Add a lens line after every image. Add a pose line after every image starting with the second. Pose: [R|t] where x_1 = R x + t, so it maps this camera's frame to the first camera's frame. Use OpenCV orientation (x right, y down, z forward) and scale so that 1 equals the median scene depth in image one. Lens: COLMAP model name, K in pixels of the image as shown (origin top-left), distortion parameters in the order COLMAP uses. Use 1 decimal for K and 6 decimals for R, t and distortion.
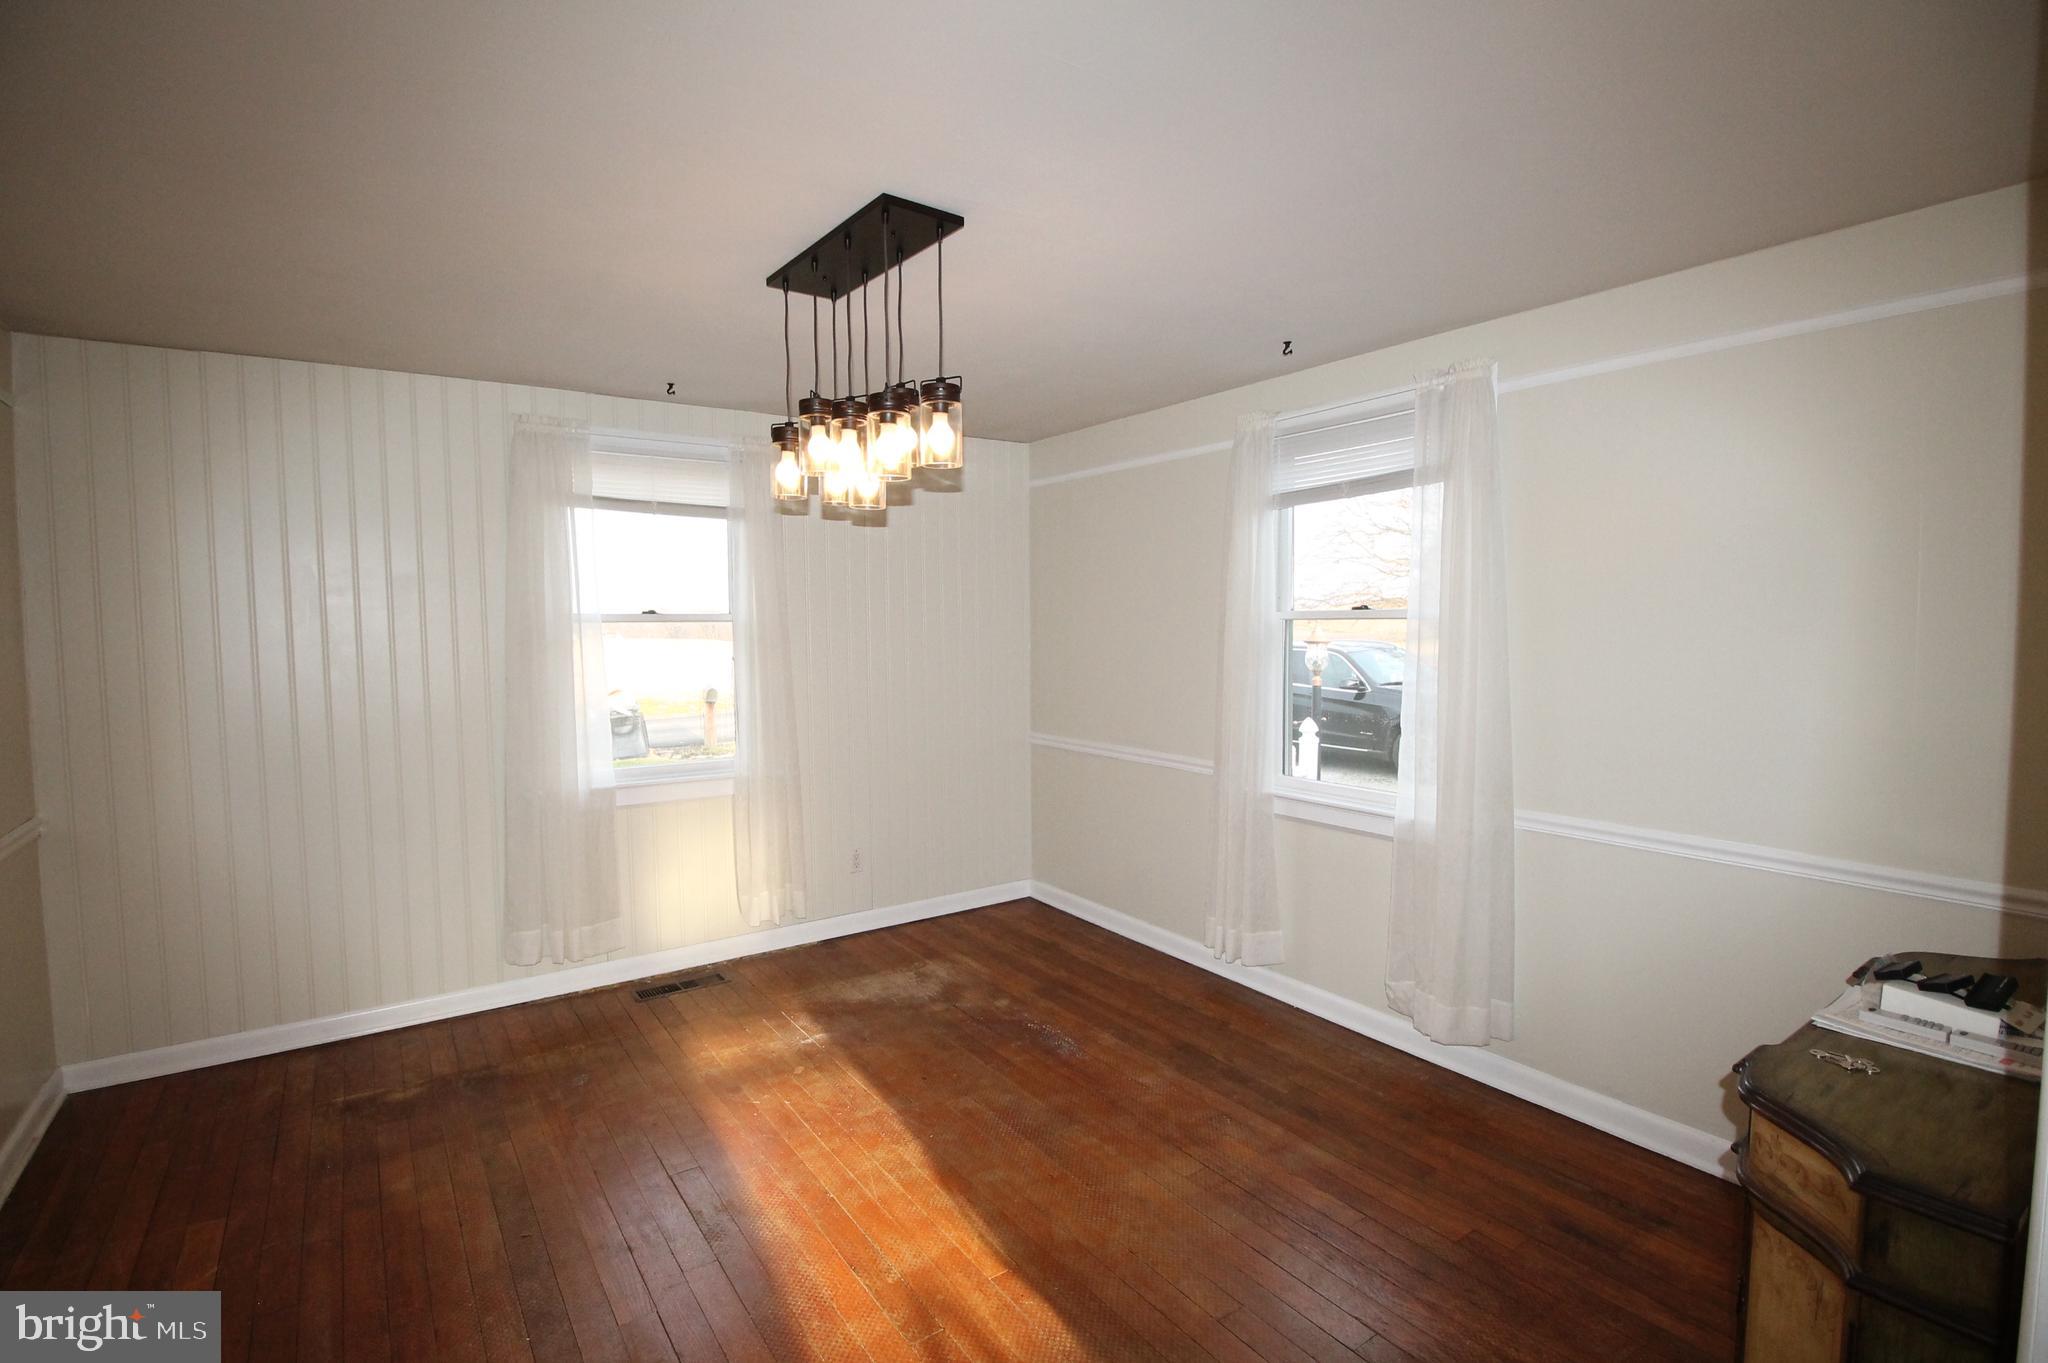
lens RADIAL K [[970.8, 0, 1017.2], [0, 970.8, 660.5], [0, 0, 1]] dist [-0.003858, -0.001412]
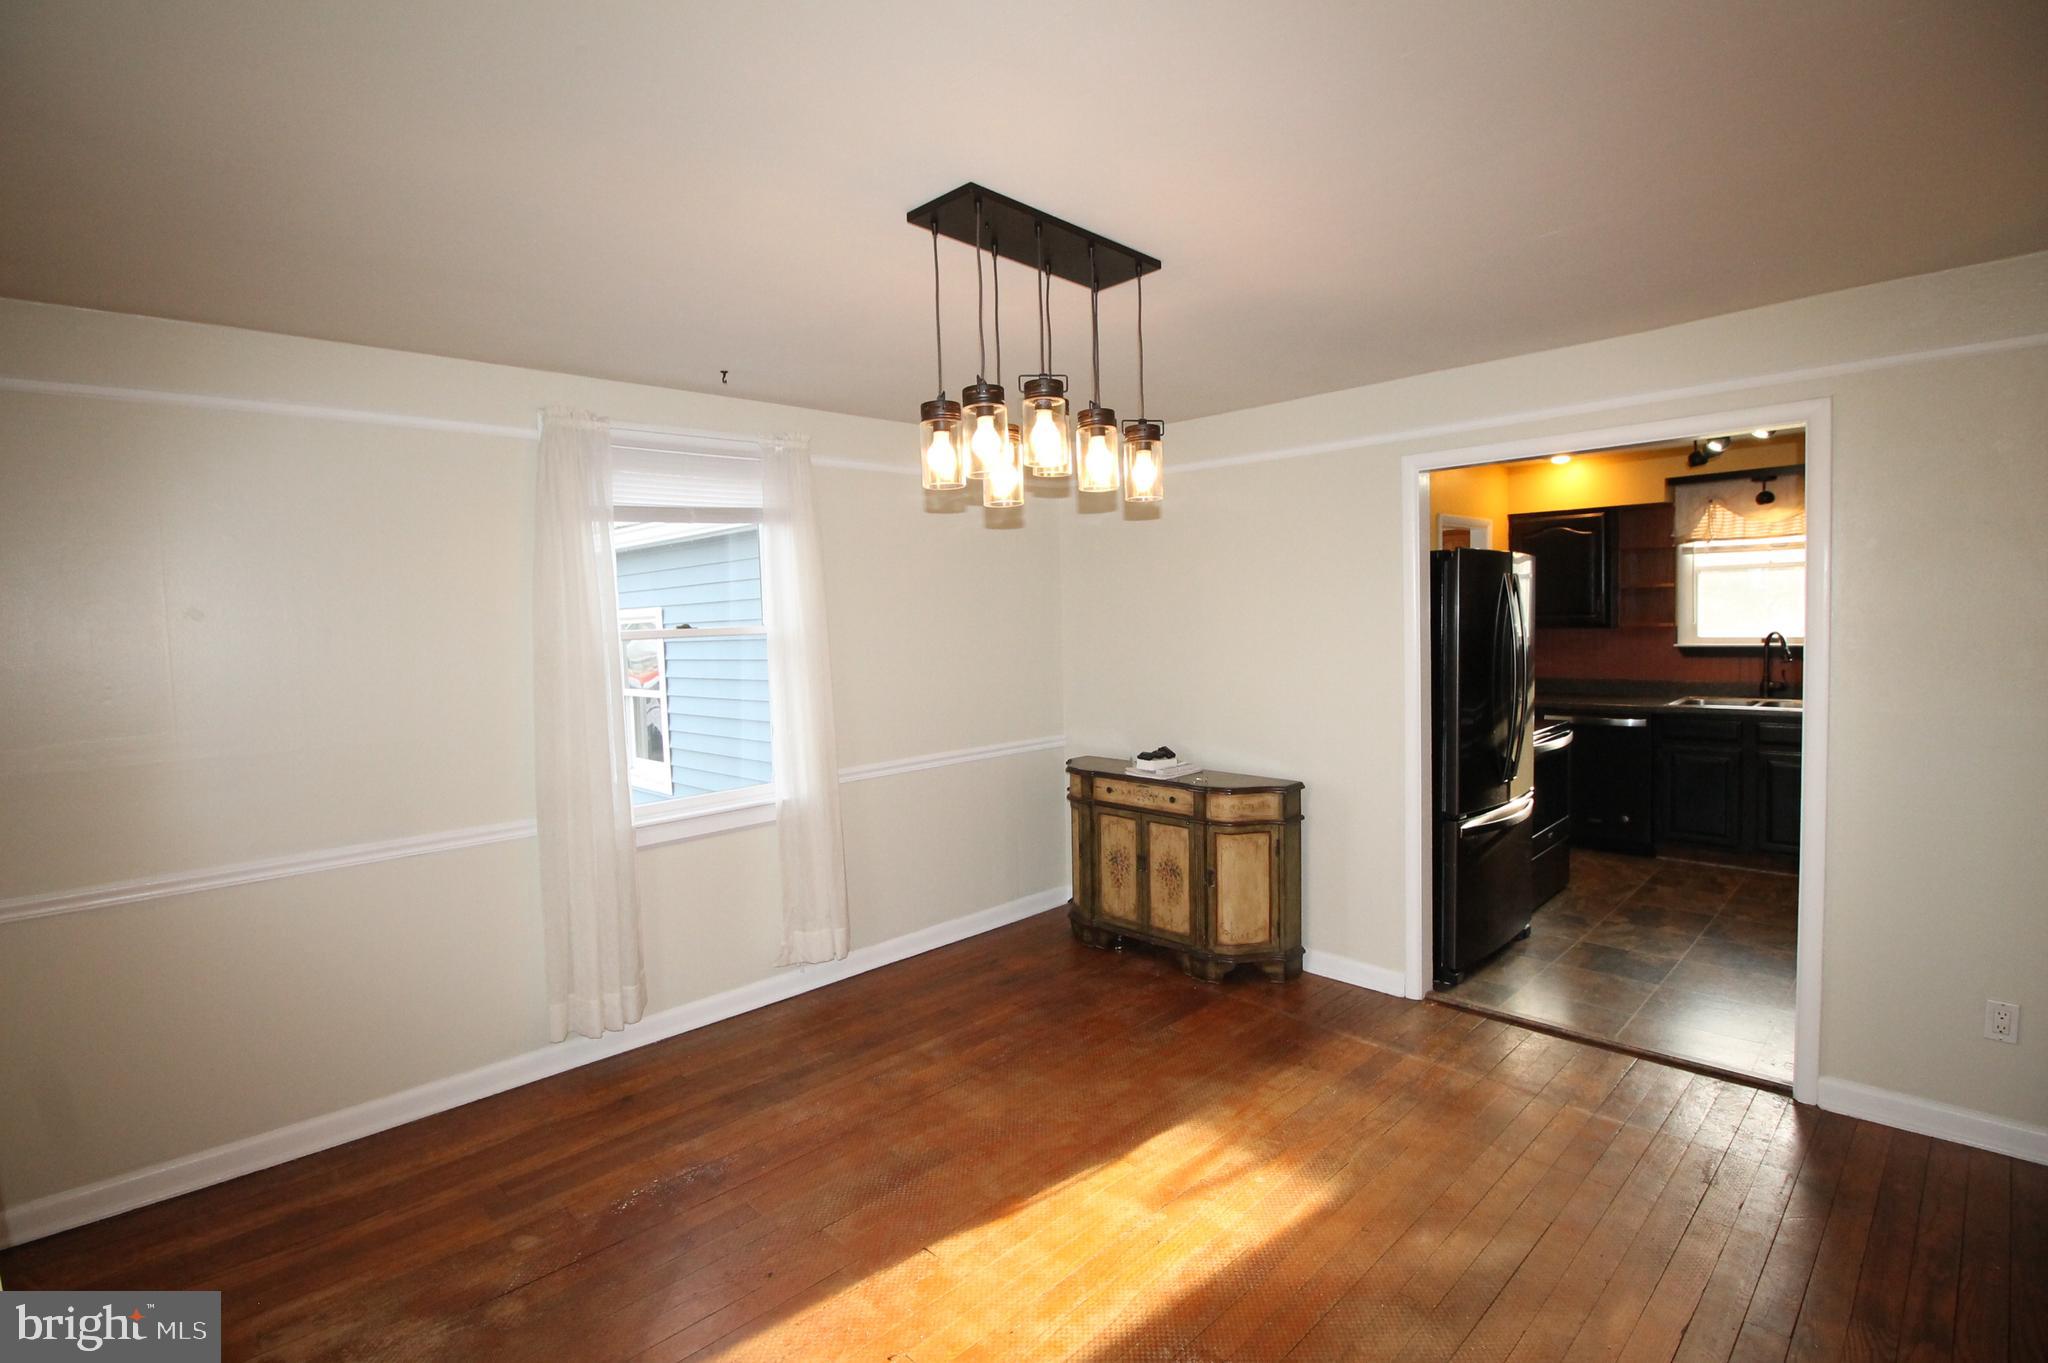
lens RADIAL K [[970.8, 0, 1017.2], [0, 970.8, 660.5], [0, 0, 1]] dist [-0.003858, -0.001412]
pose [[-0.170209, -0.037237, 0.984704, -0.879955], [0.070346, 0.996277, 0.049834, -0.053263], [-0.982894, 0.077752, -0.166956, 0.966159]]
